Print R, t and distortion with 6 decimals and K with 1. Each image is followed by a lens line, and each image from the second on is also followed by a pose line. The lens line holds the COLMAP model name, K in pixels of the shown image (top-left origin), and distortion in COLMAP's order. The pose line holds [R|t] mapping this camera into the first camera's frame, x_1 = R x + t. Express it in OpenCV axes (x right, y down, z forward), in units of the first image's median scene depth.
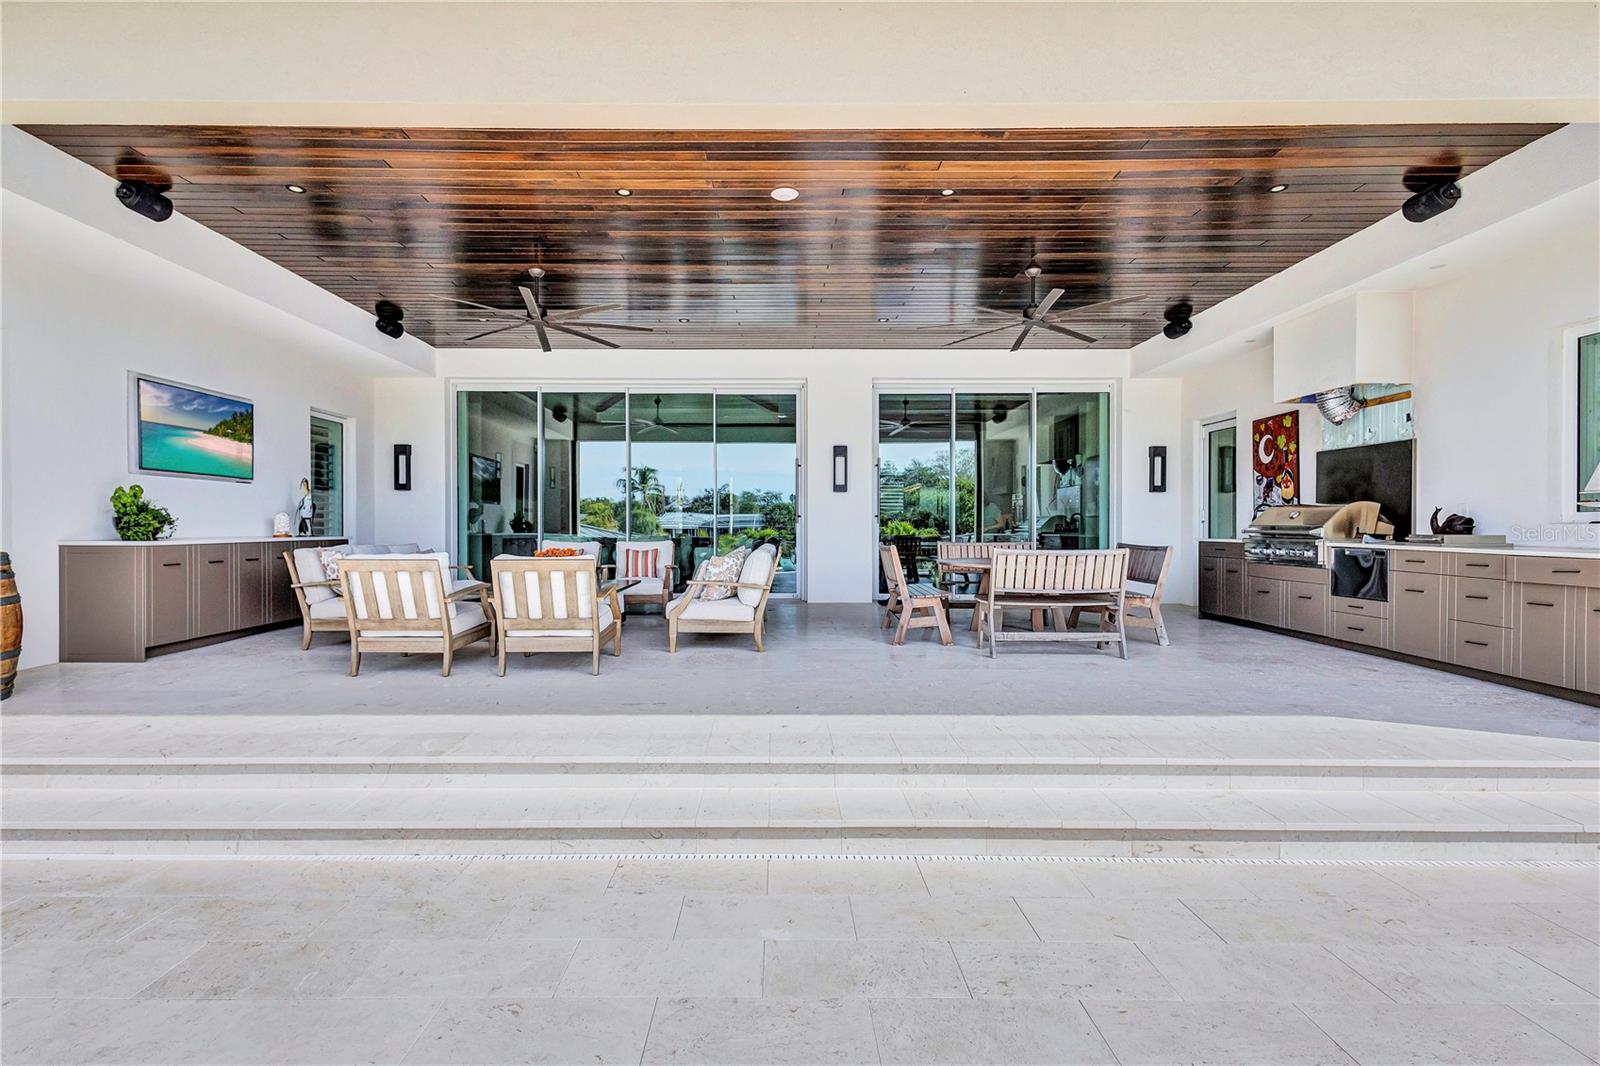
lens RADIAL K [[750.6, 0, 781.4], [0, 750.6, 532.6], [0, 0, 1]] dist [0.004360, 0.000497]
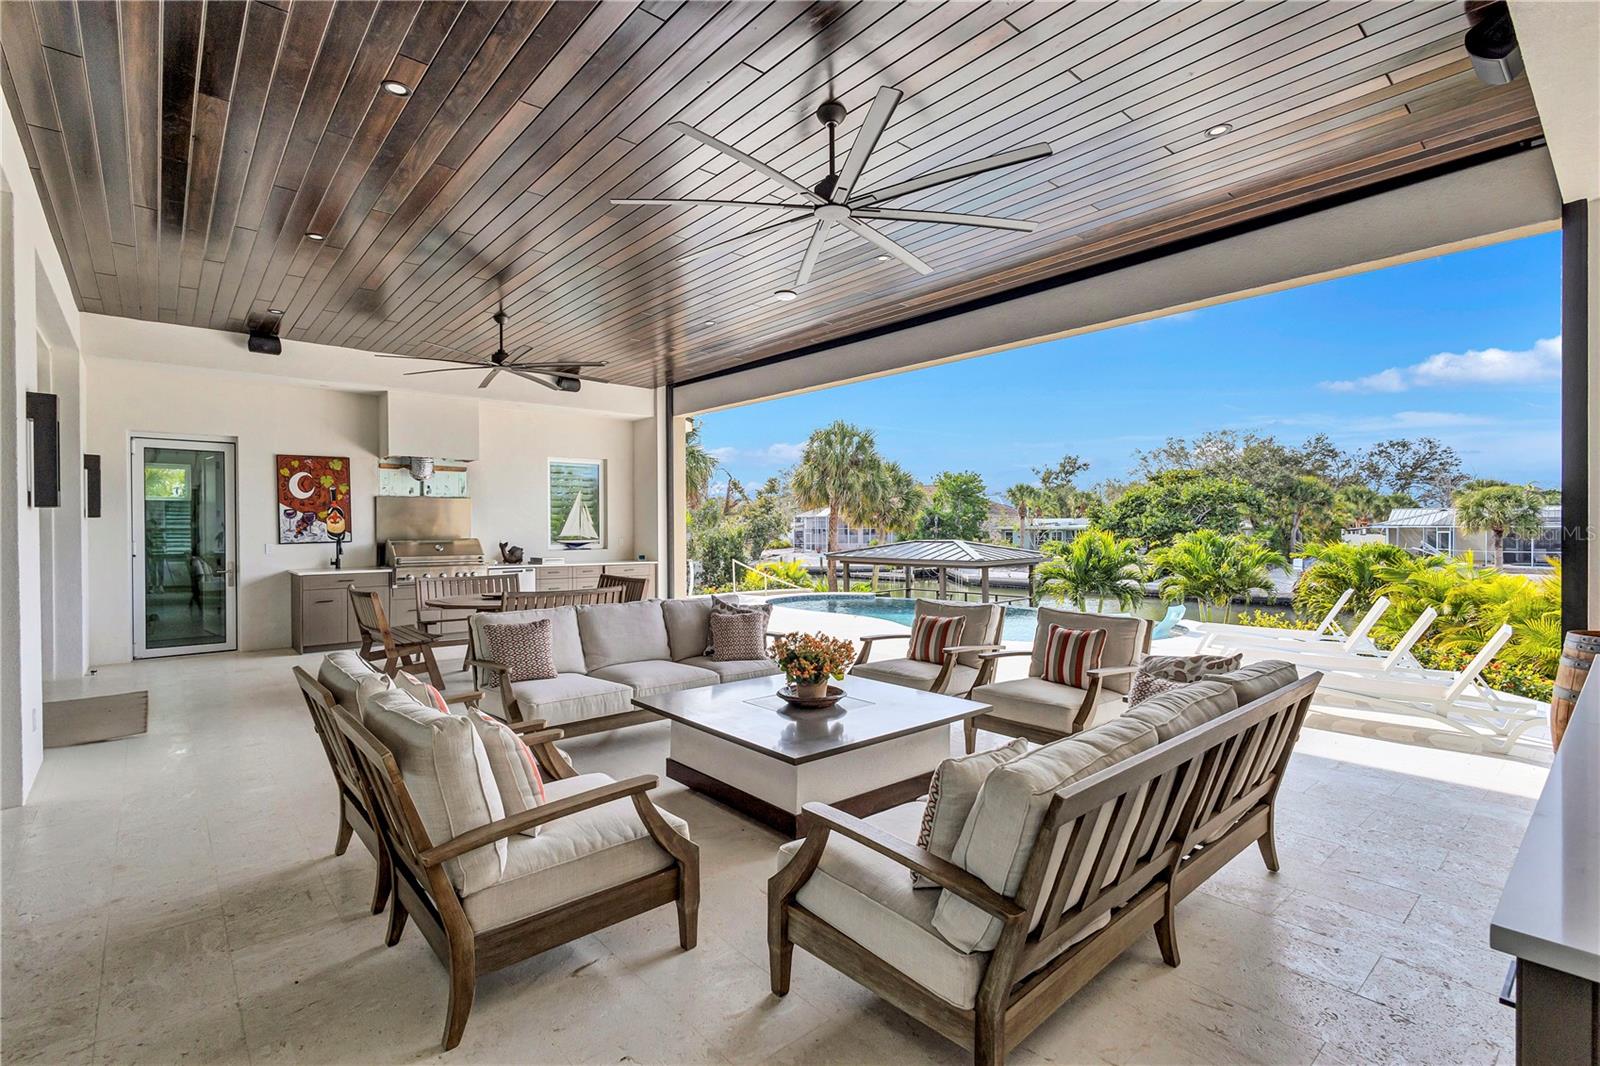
lens RADIAL K [[728.6, 0, 797.3], [0, 728.6, 532.0], [0, 0, 1]] dist [0.002964, 0.000151]
pose [[-0.658337, -0.003987, 0.752712, -0.603598], [0.008065, 0.999891, 0.012350, -0.053247], [-0.752680, 0.014201, -0.658234, 1.178080]]
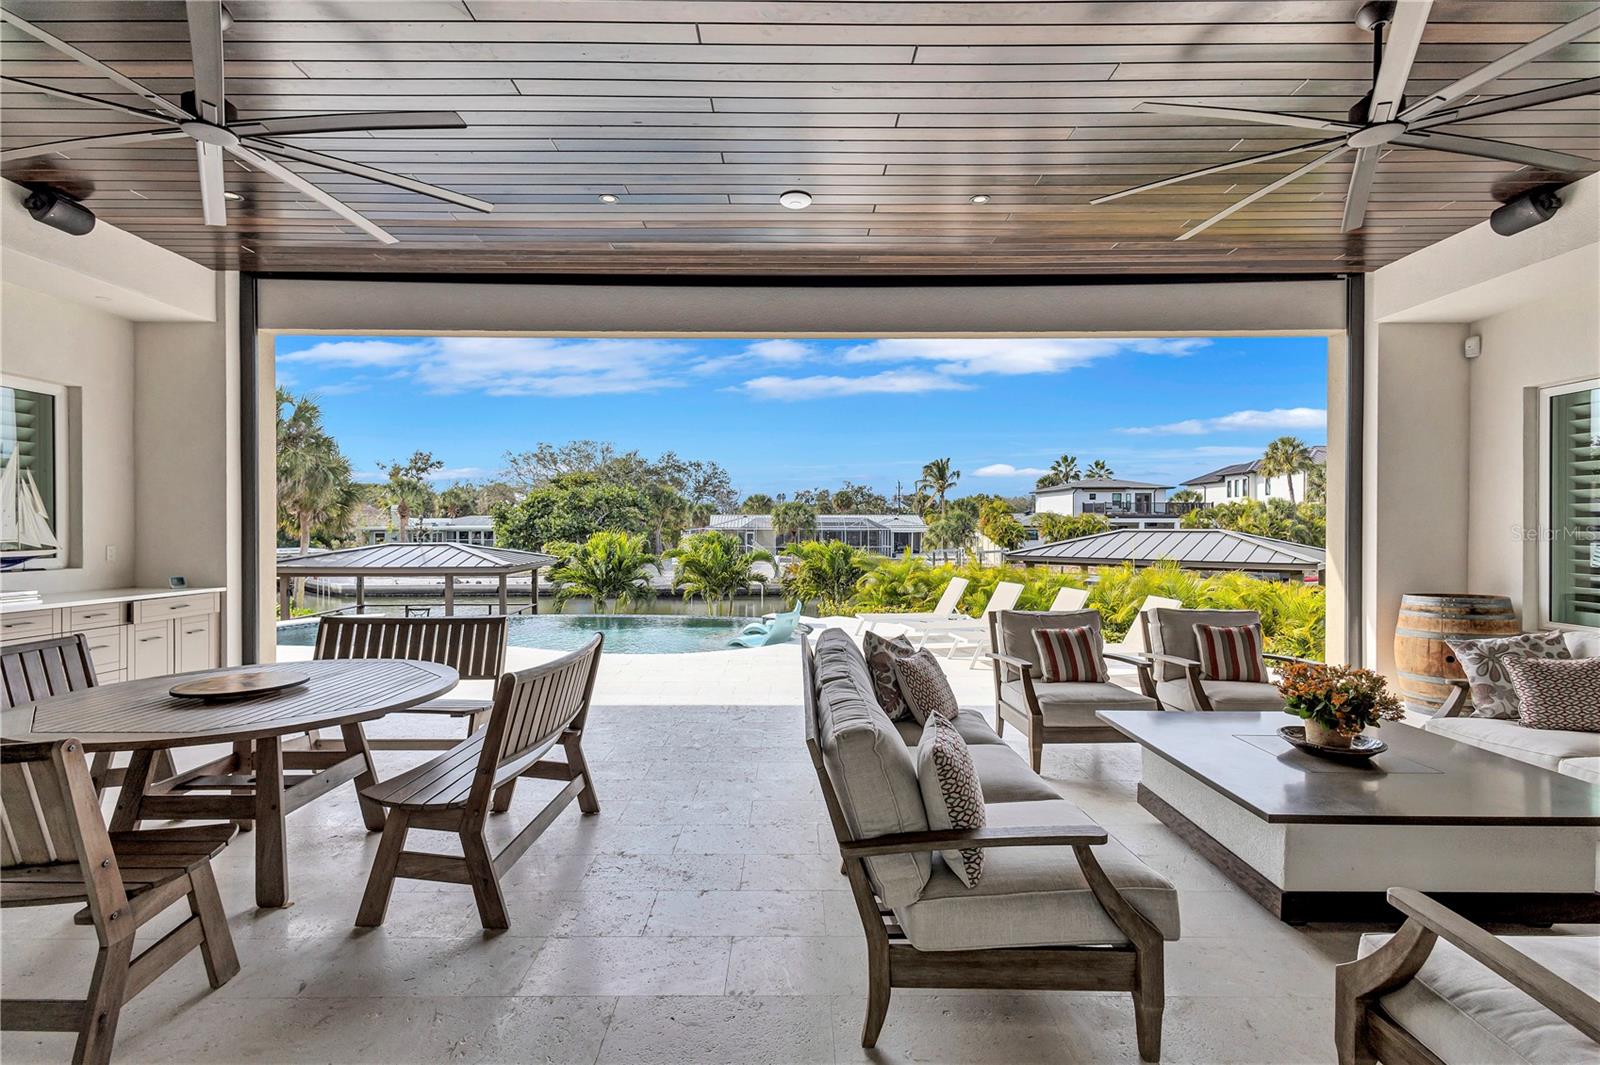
lens RADIAL K [[733.3, 0, 788.4], [0, 733.3, 527.9], [0, 0, 1]] dist [0.003393, 0.000288]
pose [[-0.999992, -0.003658, 0.001880, -0.008890], [-0.003644, 0.999965, 0.007481, -0.051712], [-0.001907, 0.007474, -0.999970, 1.229460]]
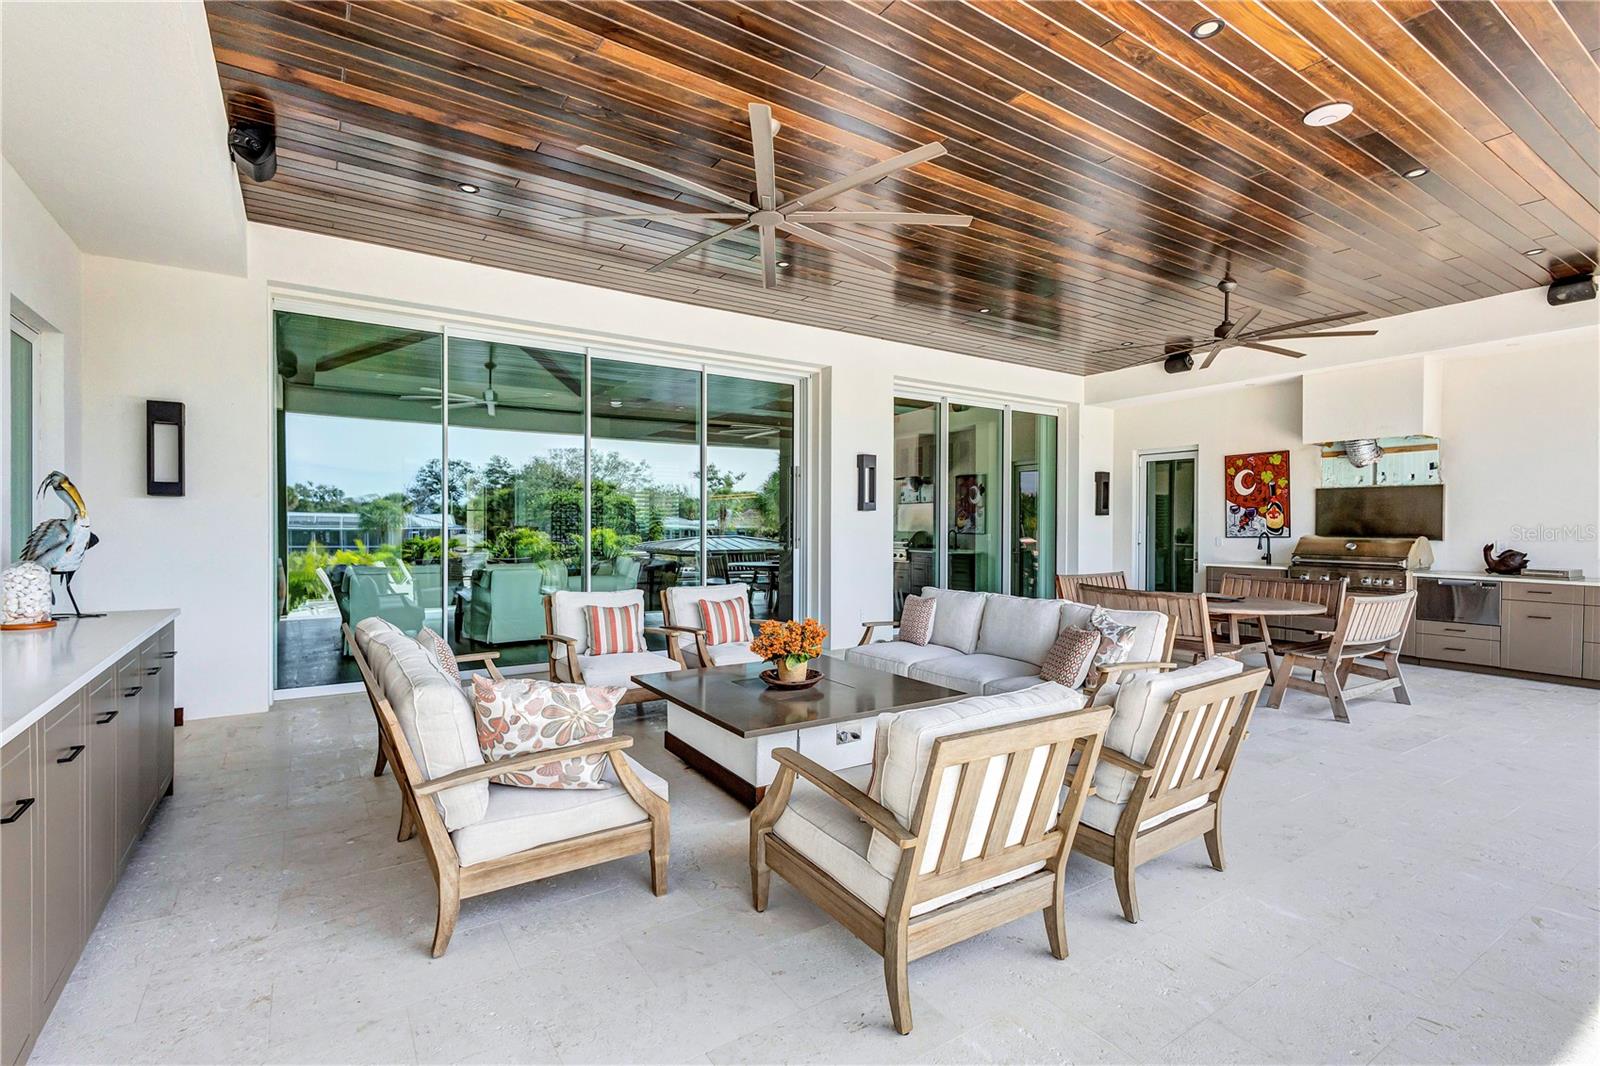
lens RADIAL K [[732.3, 0, 800.0], [0, 732.3, 533.0], [0, 0, 1]] dist [0.013293, -0.000069]
pose [[0.837961, -0.003292, 0.545720, -0.520066], [0.000329, 0.999985, 0.005528, -0.042752], [-0.545730, -0.004453, 0.837949, 0.452763]]
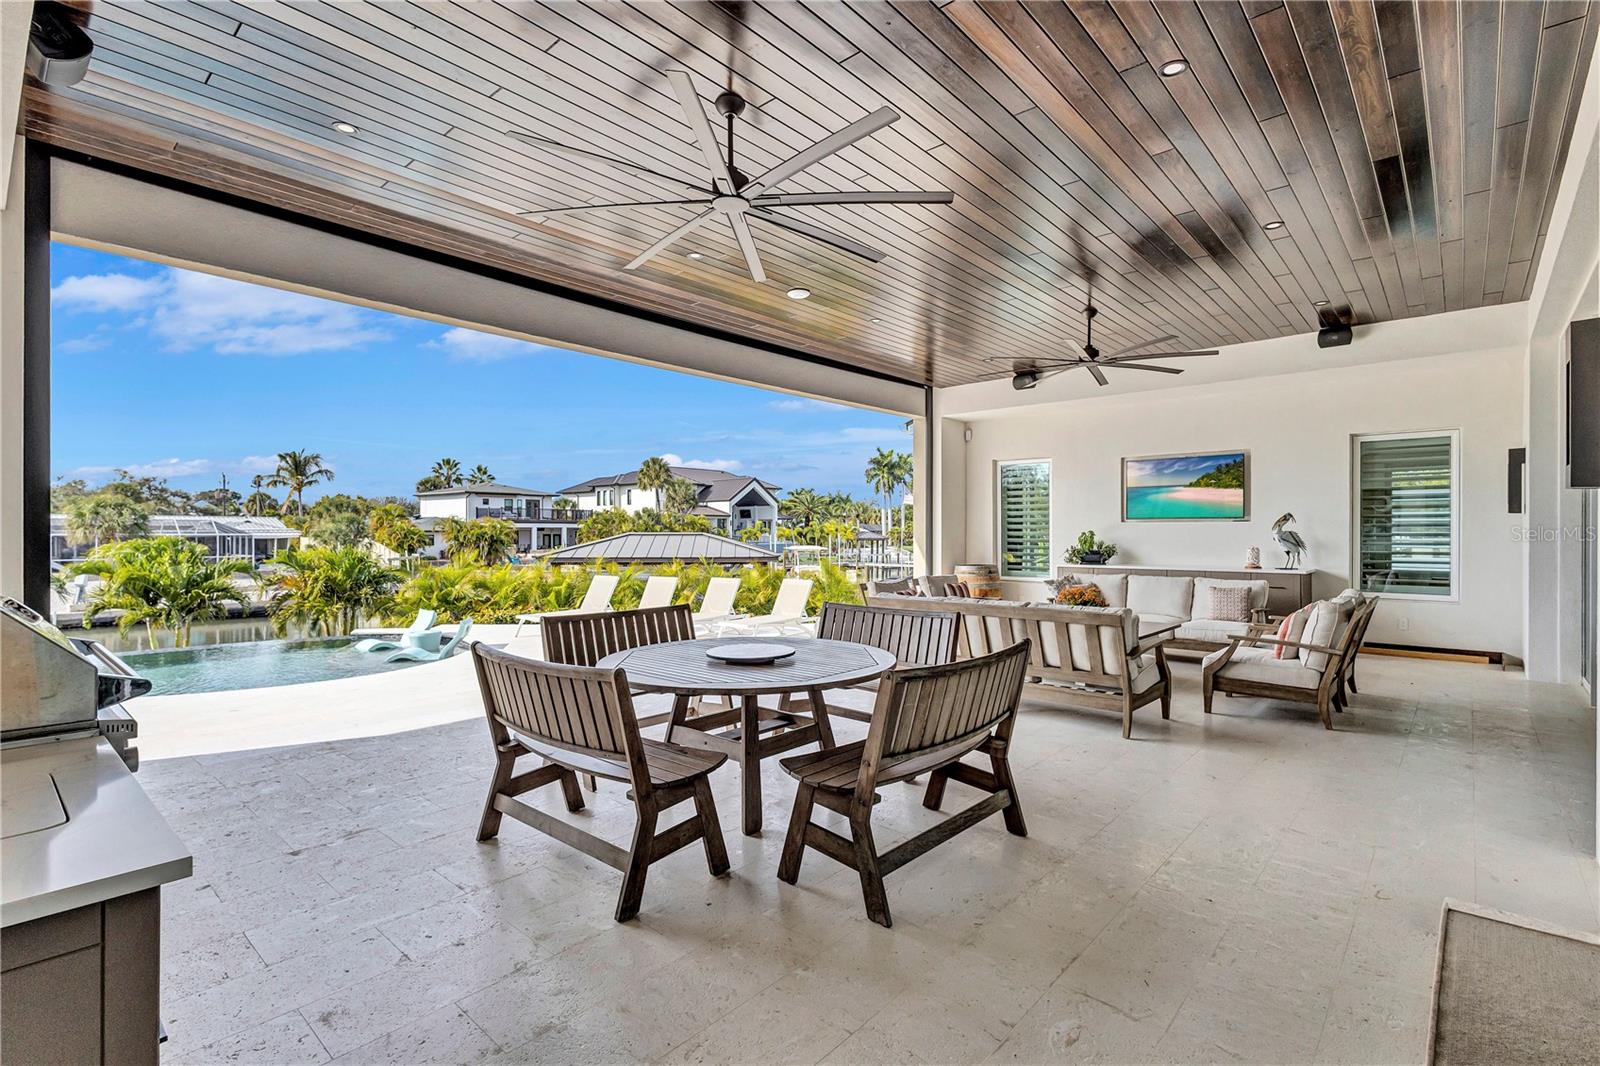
lens RADIAL K [[750.6, 0, 781.4], [0, 750.6, 532.6], [0, 0, 1]] dist [0.004360, 0.000497]
pose [[-0.675758, -0.003154, -0.737117, 0.579823], [-0.007043, 0.999973, 0.002179, -0.045489], [0.737090, 0.006664, -0.675761, 1.195325]]
